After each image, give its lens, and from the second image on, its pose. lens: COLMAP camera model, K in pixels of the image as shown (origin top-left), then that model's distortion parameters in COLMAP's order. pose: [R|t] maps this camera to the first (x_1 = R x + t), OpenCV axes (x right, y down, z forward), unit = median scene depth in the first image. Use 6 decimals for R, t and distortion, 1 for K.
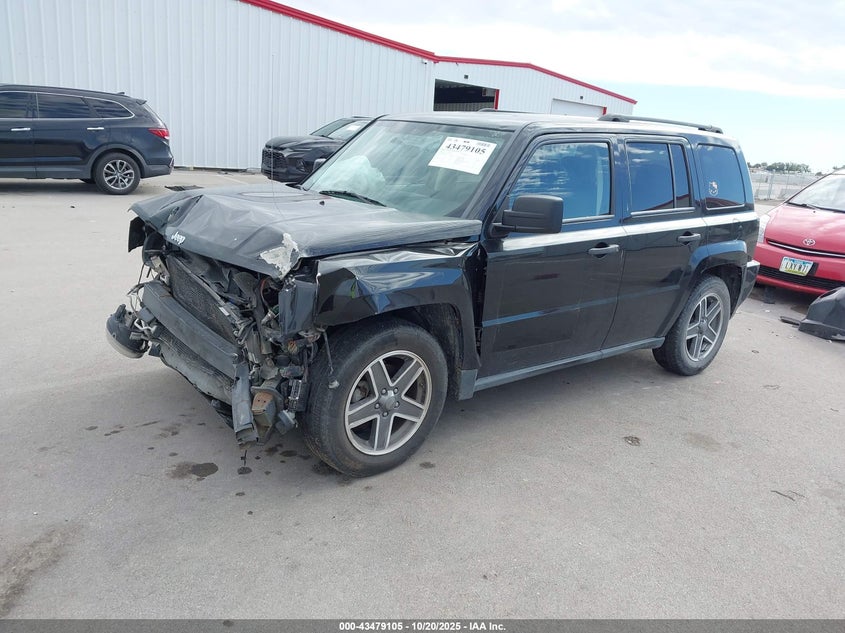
lens RADIAL K [[651.8, 0, 427.5], [0, 651.8, 311.9], [0, 0, 1]] dist [0.015759, -0.018646]
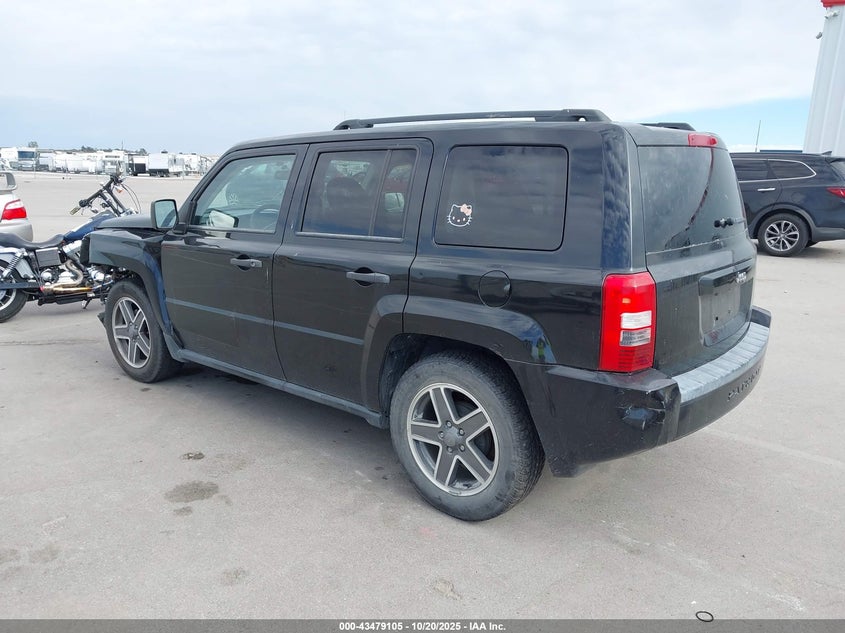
lens RADIAL K [[651.8, 0, 426.3], [0, 651.8, 318.2], [0, 0, 1]] dist [0.015759, -0.018646]
pose [[0.216369, 0.156716, -0.963652, 0.375411], [-0.259535, 0.960751, 0.097970, -0.053077], [0.941183, 0.228904, 0.248550, 0.303144]]
